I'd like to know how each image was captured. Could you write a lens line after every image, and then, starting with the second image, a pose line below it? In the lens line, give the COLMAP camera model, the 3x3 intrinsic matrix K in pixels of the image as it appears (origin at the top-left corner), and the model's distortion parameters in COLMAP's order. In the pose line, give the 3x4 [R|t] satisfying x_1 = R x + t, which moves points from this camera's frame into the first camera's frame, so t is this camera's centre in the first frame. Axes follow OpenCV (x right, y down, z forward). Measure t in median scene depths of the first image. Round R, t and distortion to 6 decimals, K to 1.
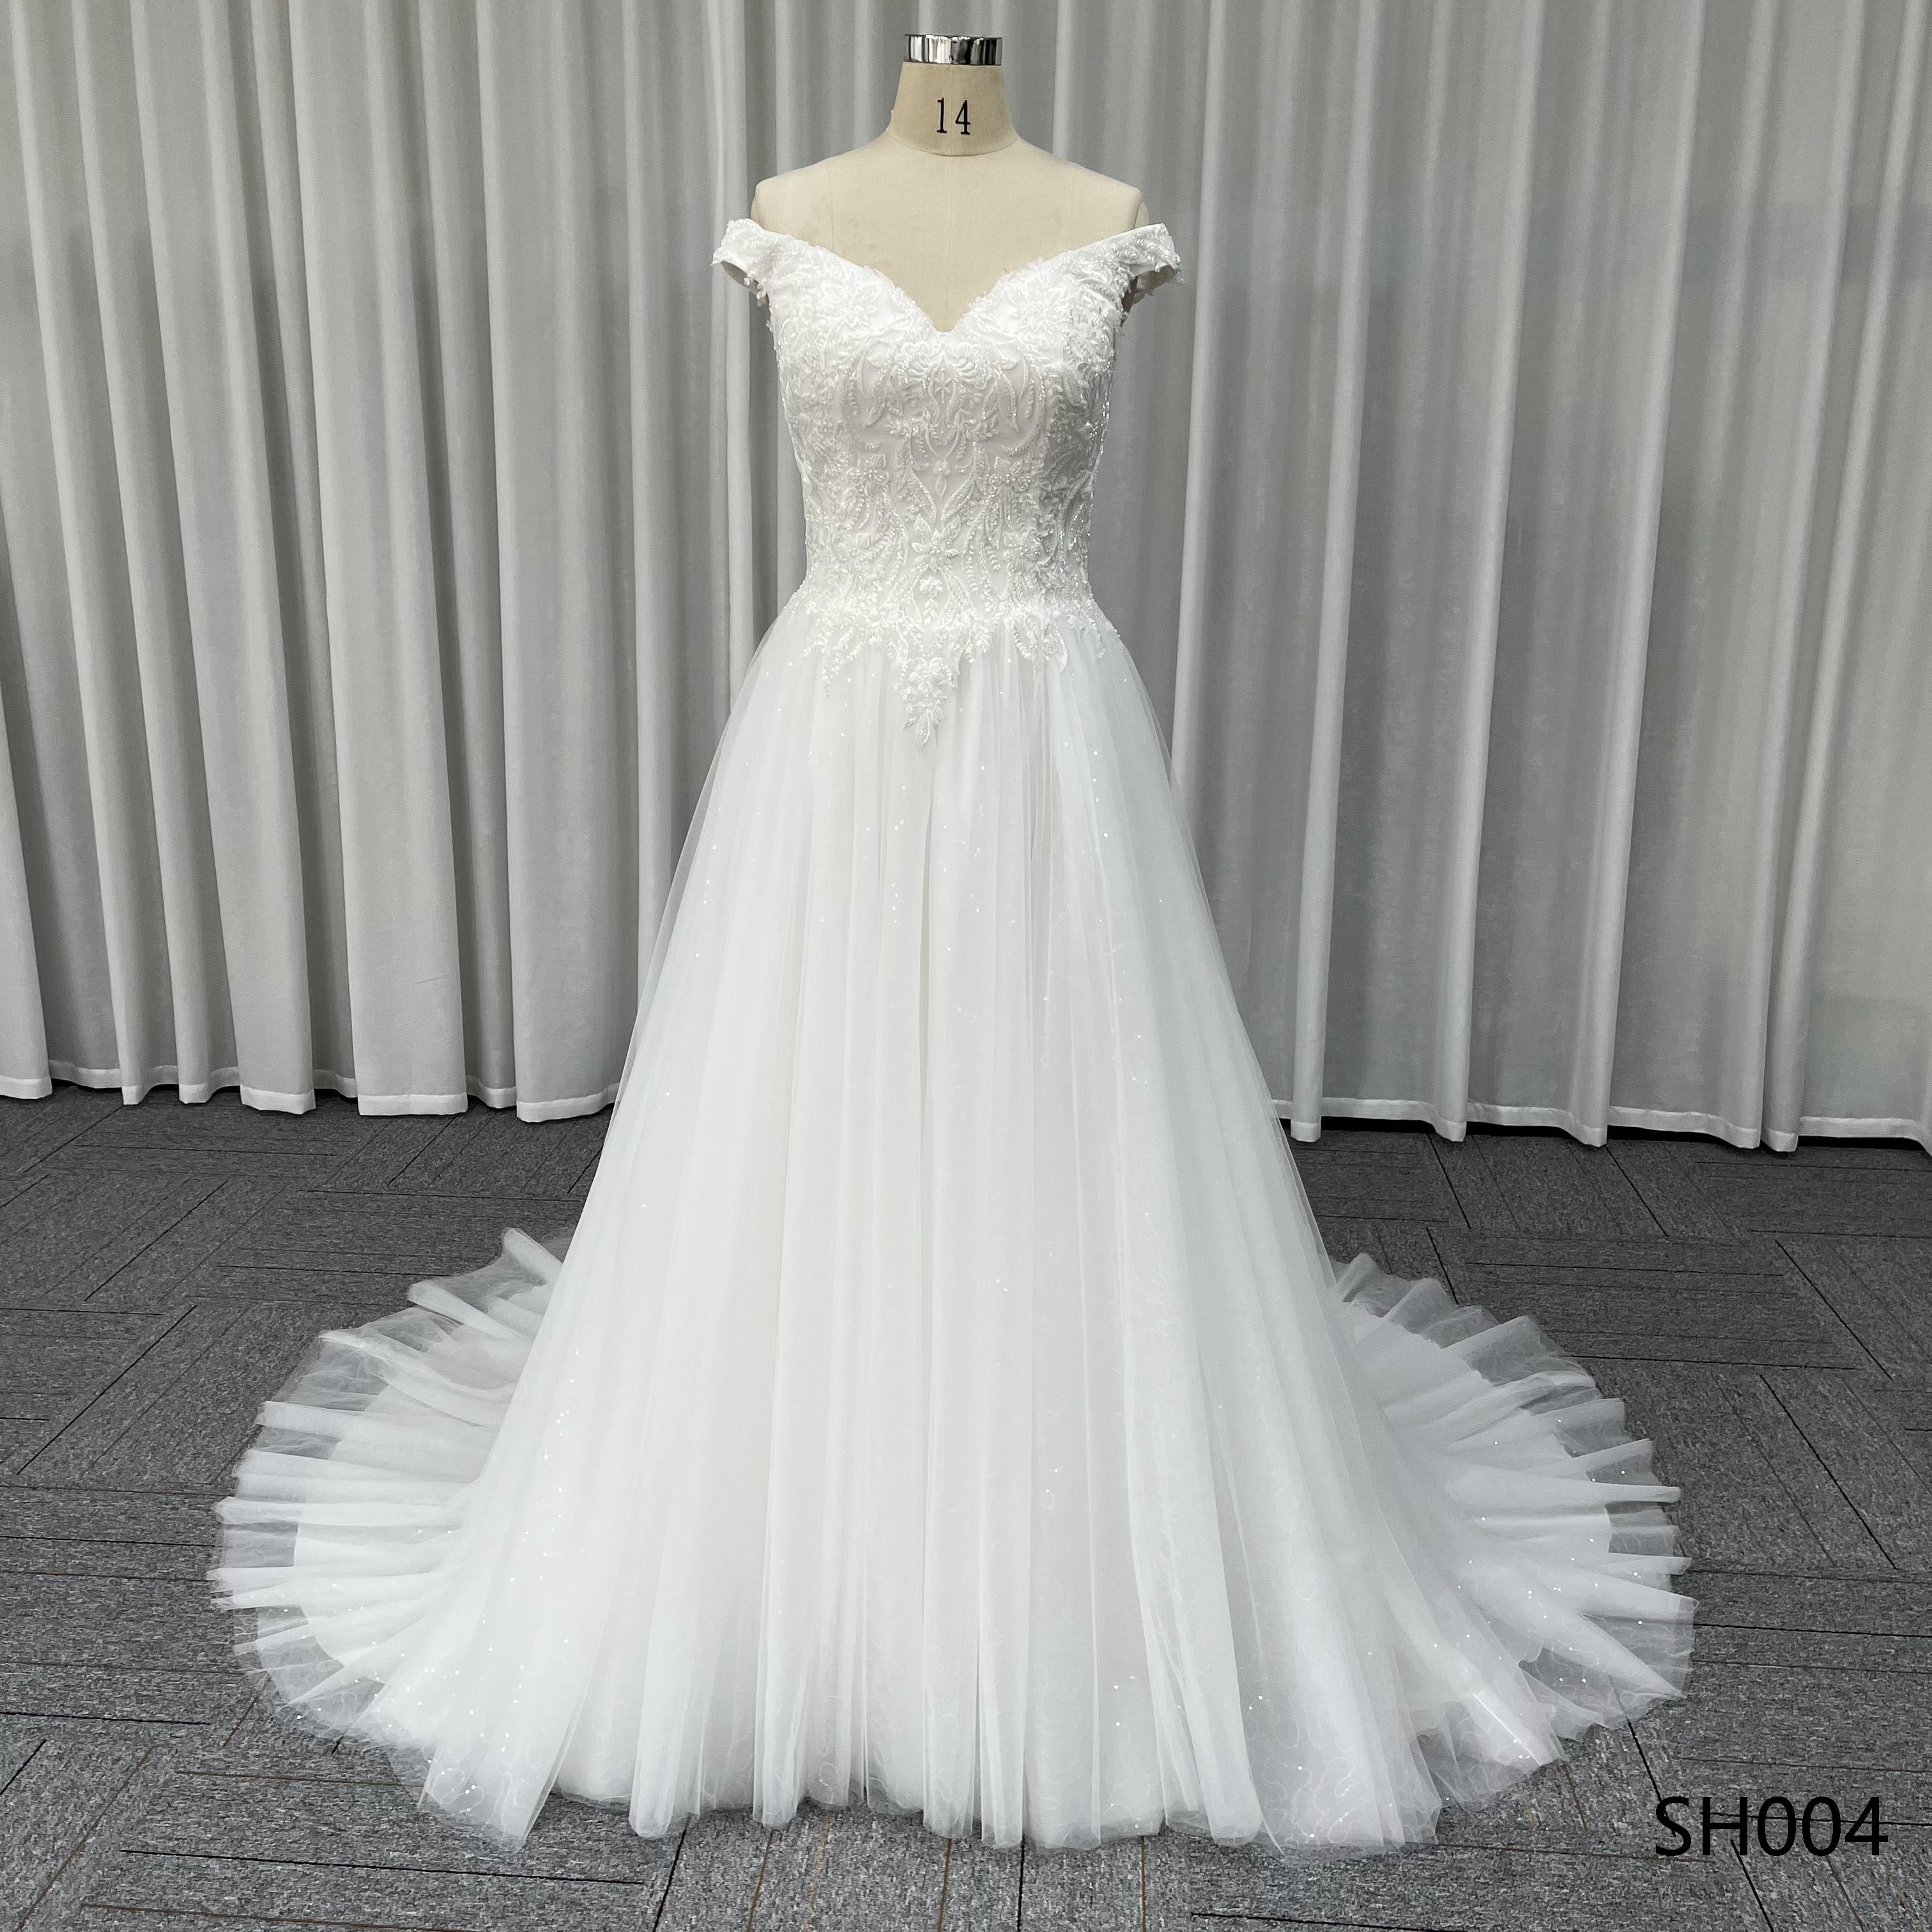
lens RADIAL K [[1973.9, 0, 959.6], [0, 1973.9, 980.9], [0, 0, 1]] dist [0.033267, 0.000000]
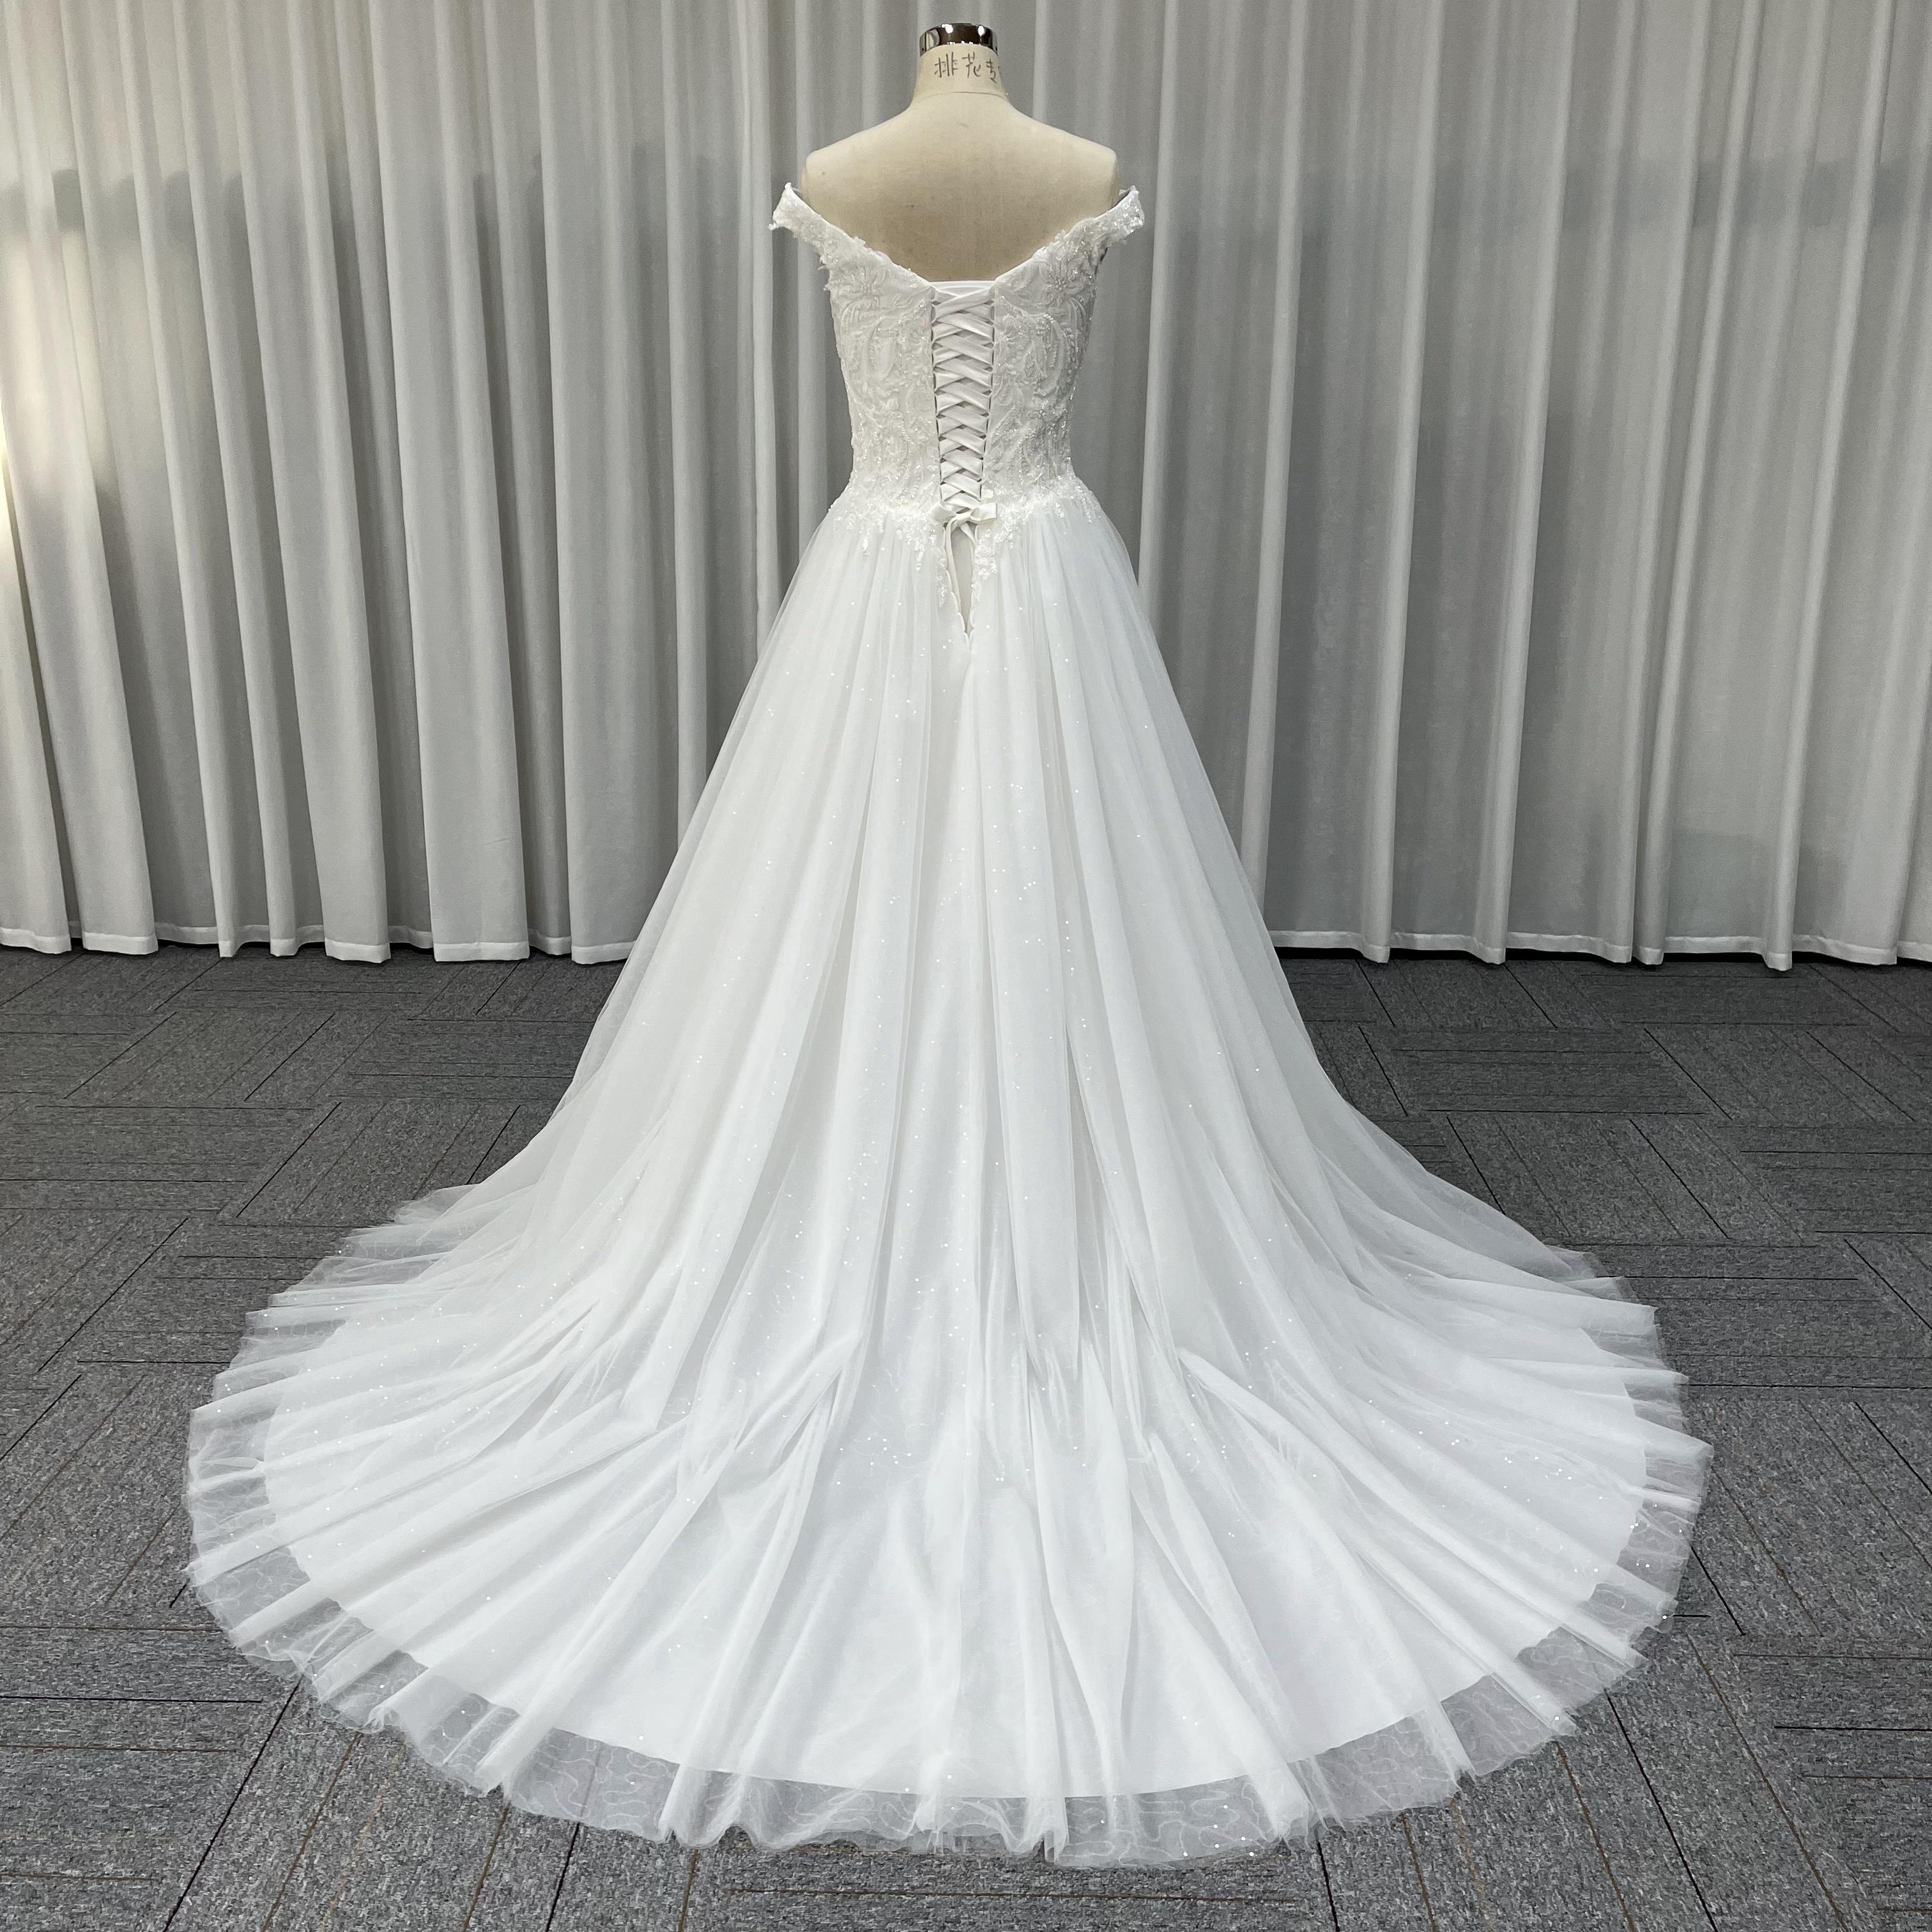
lens RADIAL K [[1973.9, 0, 970.0], [0, 1973.9, 988.8], [0, 0, 1]] dist [0.033267, 0.000000]
pose [[0.998289, -0.021023, 0.054566, -0.113136], [0.019067, 0.999166, 0.036118, 0.094784], [-0.055279, -0.035016, 0.997857, -0.319312]]
